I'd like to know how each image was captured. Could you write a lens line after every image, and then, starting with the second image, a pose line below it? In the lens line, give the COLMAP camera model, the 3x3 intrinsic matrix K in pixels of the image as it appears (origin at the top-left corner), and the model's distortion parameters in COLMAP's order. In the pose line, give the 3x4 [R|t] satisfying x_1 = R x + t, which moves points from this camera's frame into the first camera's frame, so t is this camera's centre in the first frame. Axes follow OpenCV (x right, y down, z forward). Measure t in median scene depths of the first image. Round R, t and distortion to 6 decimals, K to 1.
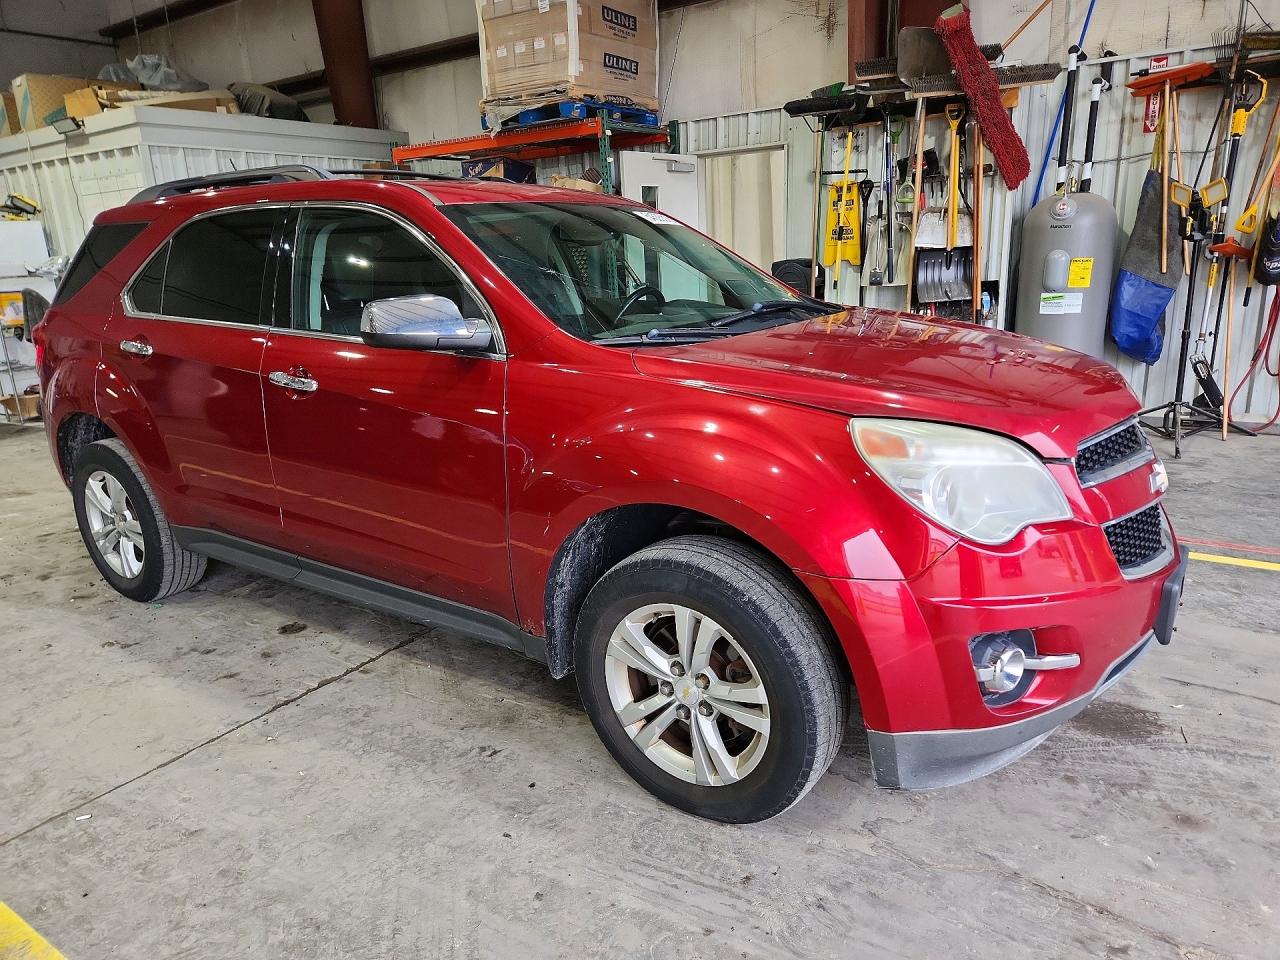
lens RADIAL K [[849.8, 0, 651.8], [0, 849.8, 478.2], [0, 0, 1]] dist [0.061363, -0.047203]
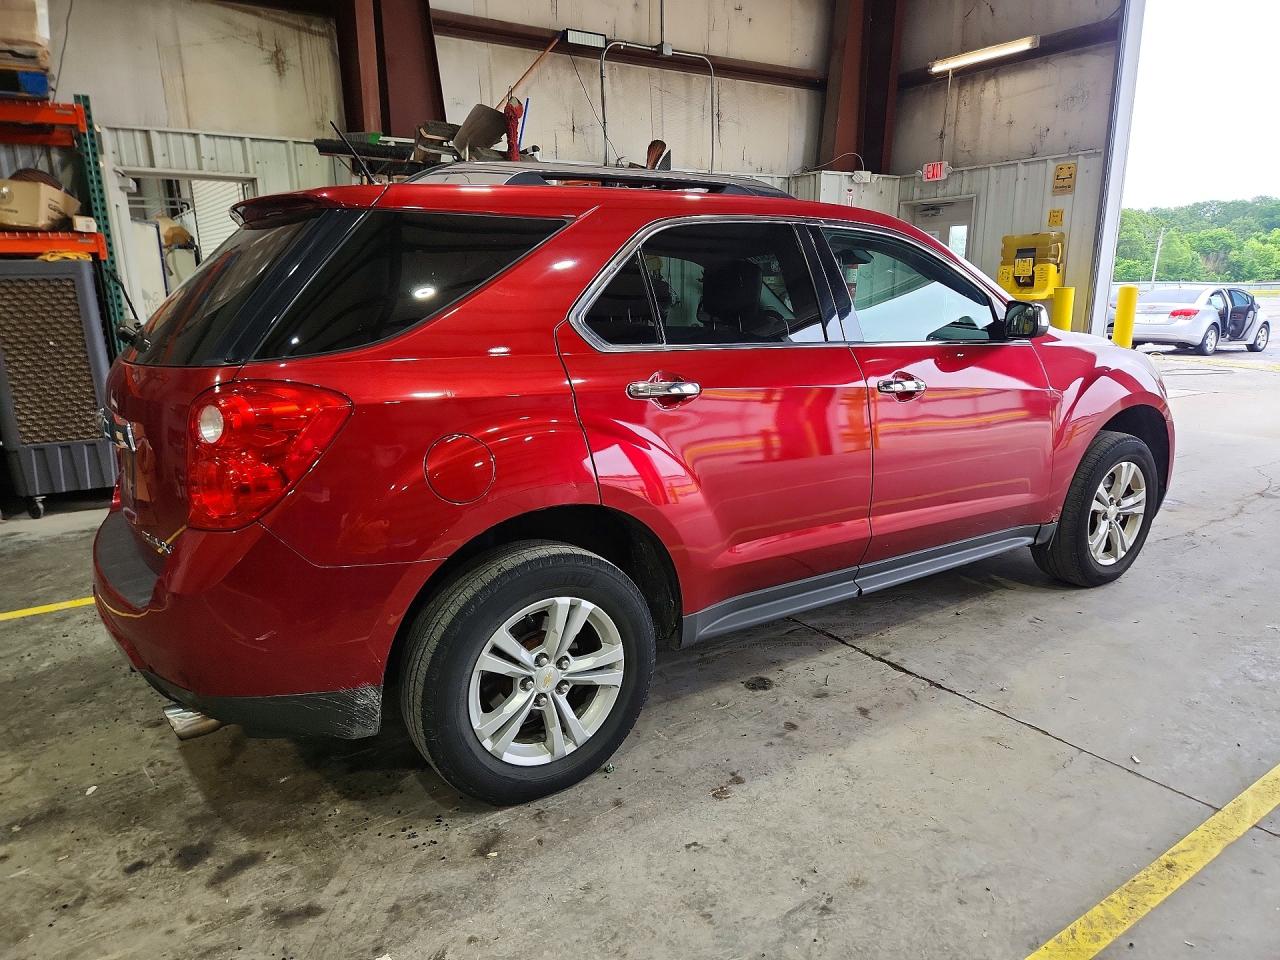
lens RADIAL K [[849.8, 0, 651.8], [0, 849.8, 478.2], [0, 0, 1]] dist [0.061363, -0.047203]
pose [[0.365860, -0.175709, 0.913932, -1.152488], [0.242690, 0.966052, 0.088577, -0.129450], [-0.898470, 0.189395, 0.396083, 0.657737]]
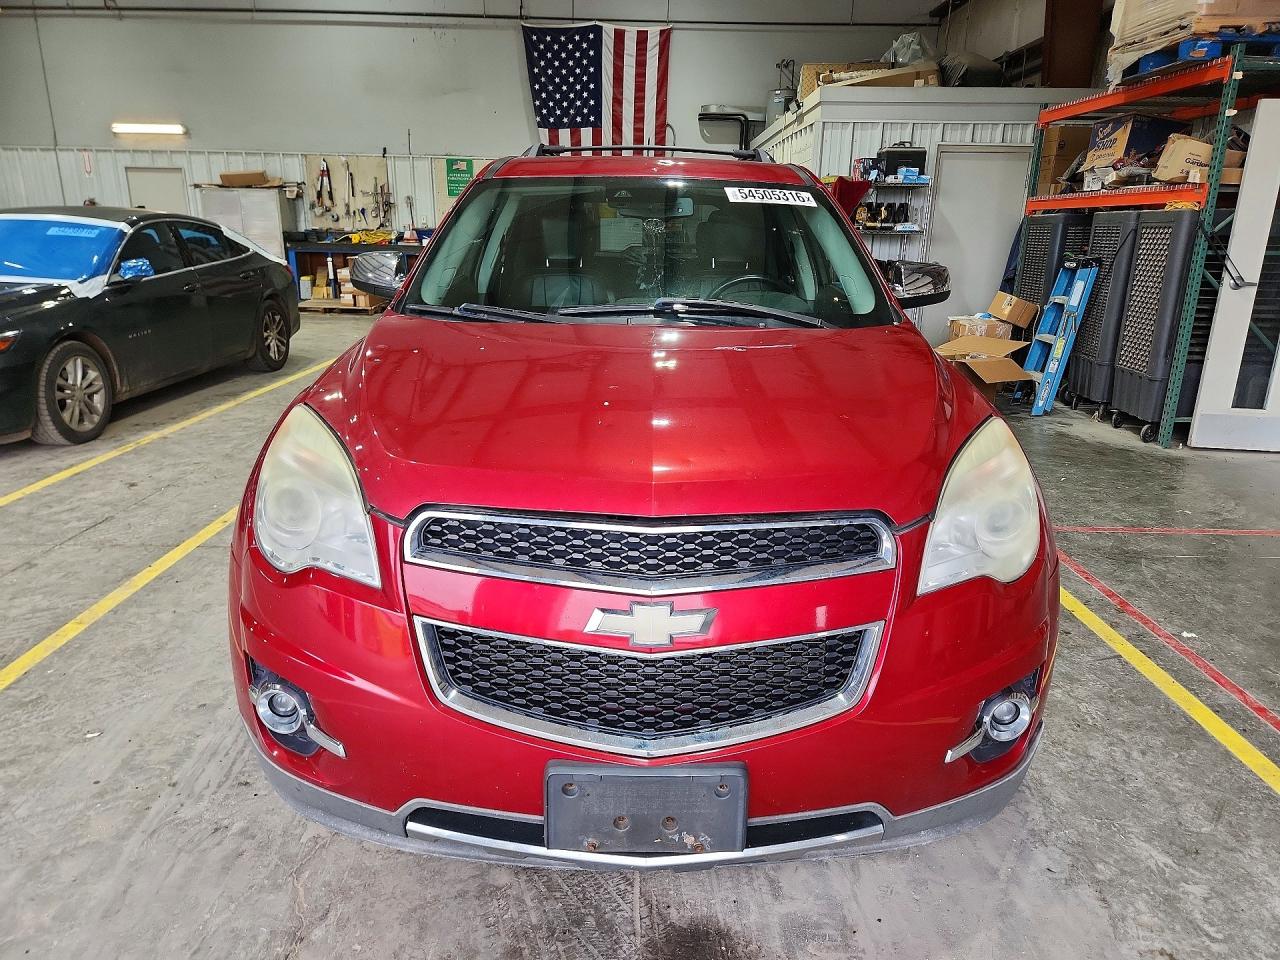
lens RADIAL K [[849.8, 0, 651.8], [0, 849.8, 478.2], [0, 0, 1]] dist [0.061363, -0.047203]
pose [[0.575561, 0.281793, -0.767673, 0.626500], [-0.254716, 0.953829, 0.159153, -0.124432], [0.777077, 0.103937, 0.620764, 0.356668]]
